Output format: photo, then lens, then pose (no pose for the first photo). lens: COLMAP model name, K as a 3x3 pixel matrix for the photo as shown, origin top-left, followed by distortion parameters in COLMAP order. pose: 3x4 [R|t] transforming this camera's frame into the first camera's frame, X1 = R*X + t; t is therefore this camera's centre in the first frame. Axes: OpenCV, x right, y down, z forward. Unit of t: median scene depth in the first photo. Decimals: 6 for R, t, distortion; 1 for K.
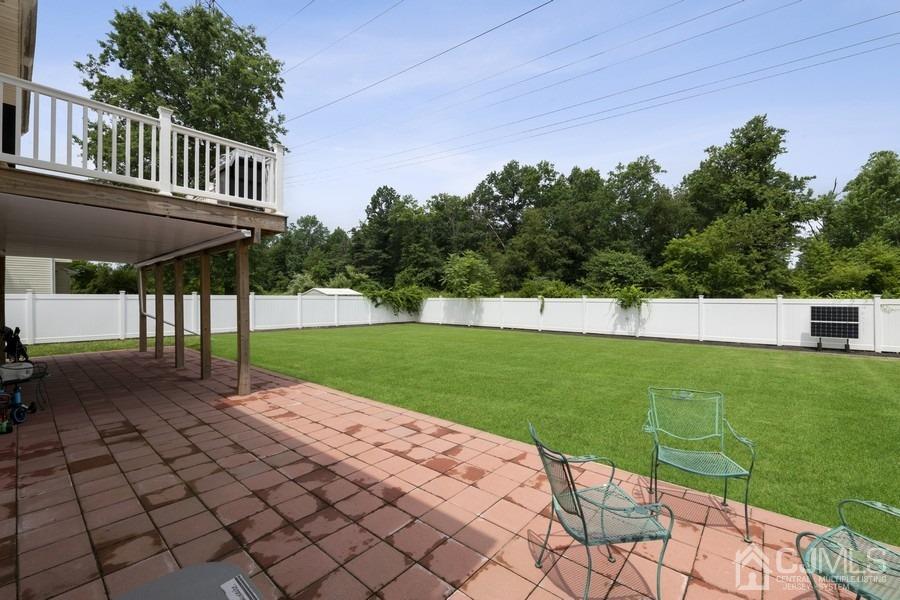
lens RADIAL K [[372.5, 0, 446.3], [0, 372.5, 298.0], [0, 0, 1]] dist [0.004684, -0.001334]
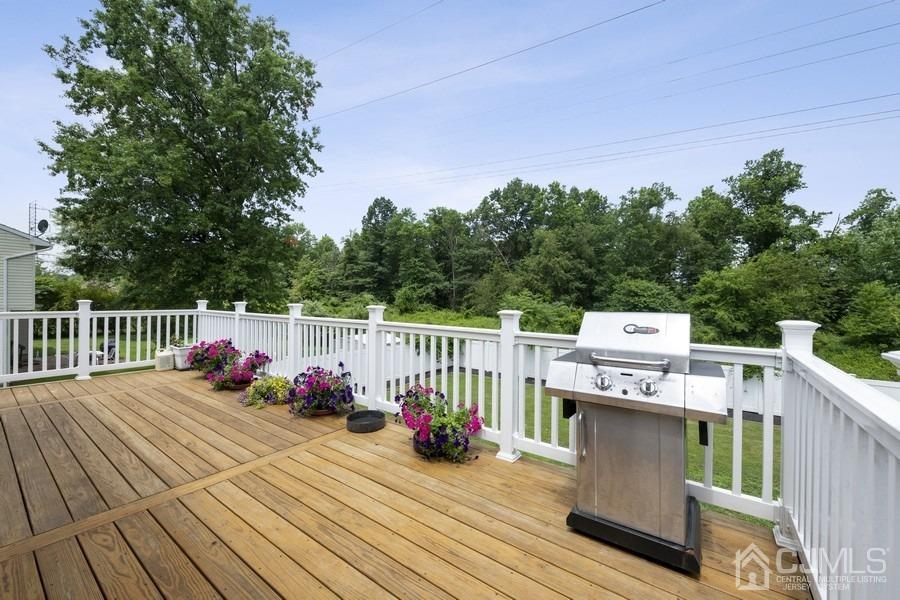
lens RADIAL K [[354.7, 0, 449.8], [0, 354.7, 302.1], [0, 0, 1]] dist [-0.004449, 0.000572]
pose [[0.996509, 0.013135, 0.082446, -0.096600], [-0.013617, 0.999893, 0.005284, -0.053264], [-0.082367, -0.006388, 0.996582, 0.092480]]
